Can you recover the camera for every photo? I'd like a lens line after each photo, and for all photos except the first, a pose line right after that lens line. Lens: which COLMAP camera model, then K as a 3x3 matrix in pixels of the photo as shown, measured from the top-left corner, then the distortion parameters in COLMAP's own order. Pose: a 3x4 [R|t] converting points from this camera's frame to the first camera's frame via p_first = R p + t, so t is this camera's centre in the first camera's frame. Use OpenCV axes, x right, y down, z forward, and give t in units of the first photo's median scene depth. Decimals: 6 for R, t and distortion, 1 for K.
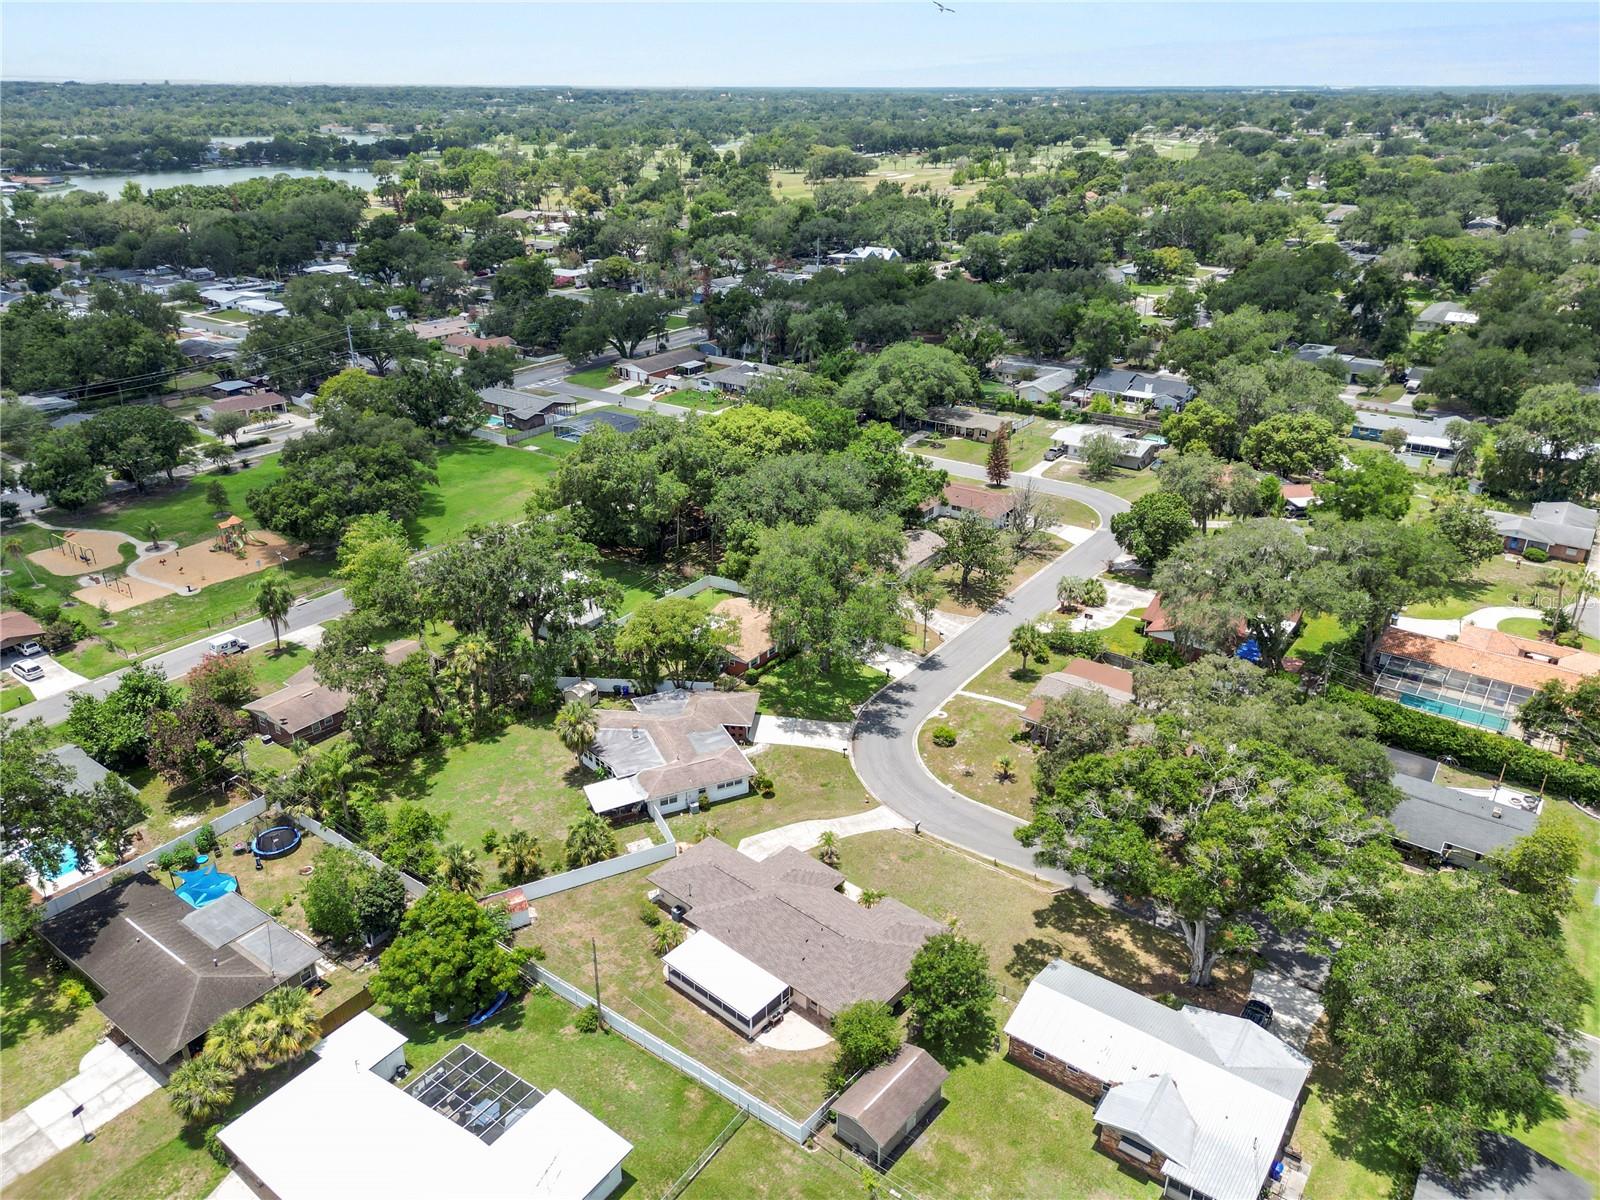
lens RADIAL K [[1121.5, 0, 800.0], [0, 1121.5, 600.0], [0, 0, 1]] dist [0.069880, -0.071129]
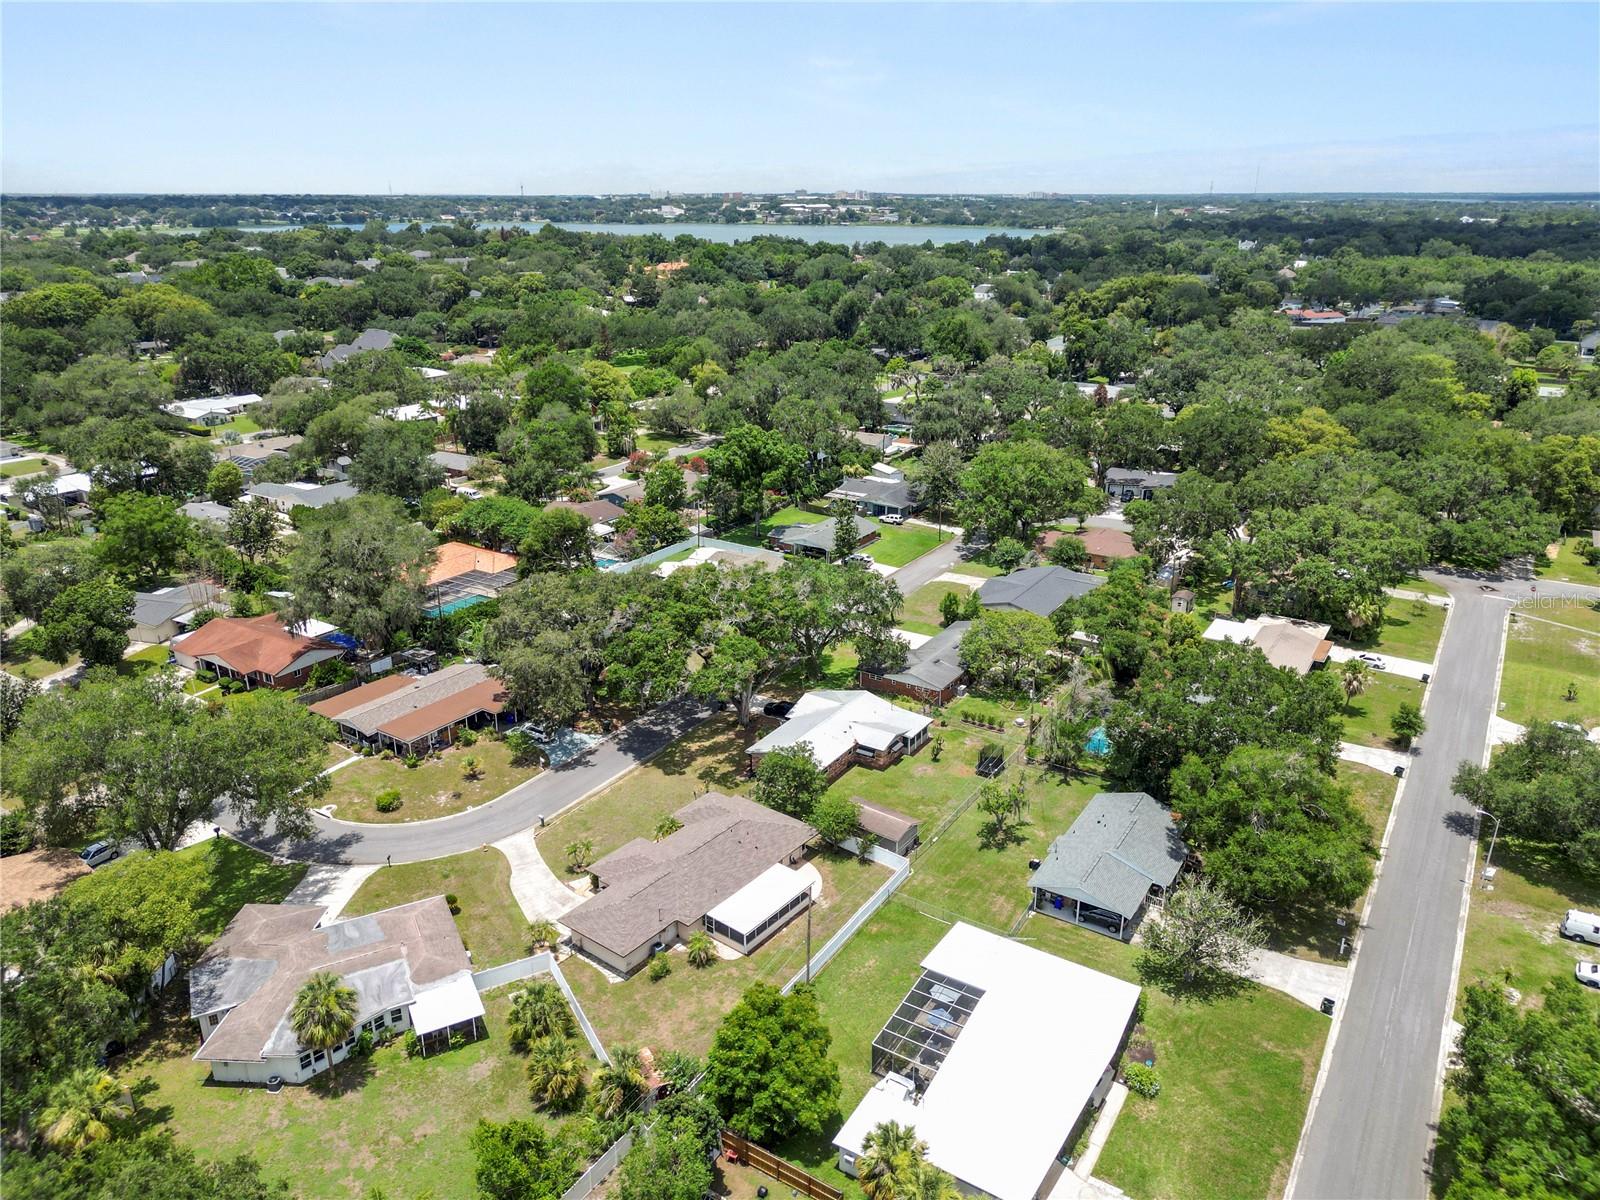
lens RADIAL K [[1121.5, 0, 800.0], [0, 1121.5, 600.0], [0, 0, 1]] dist [0.069880, -0.071129]
pose [[-0.055183, -0.340995, 0.938444, -0.937908], [0.419268, 0.845087, 0.331727, -0.247550], [-0.906184, 0.411765, 0.096333, 0.692716]]
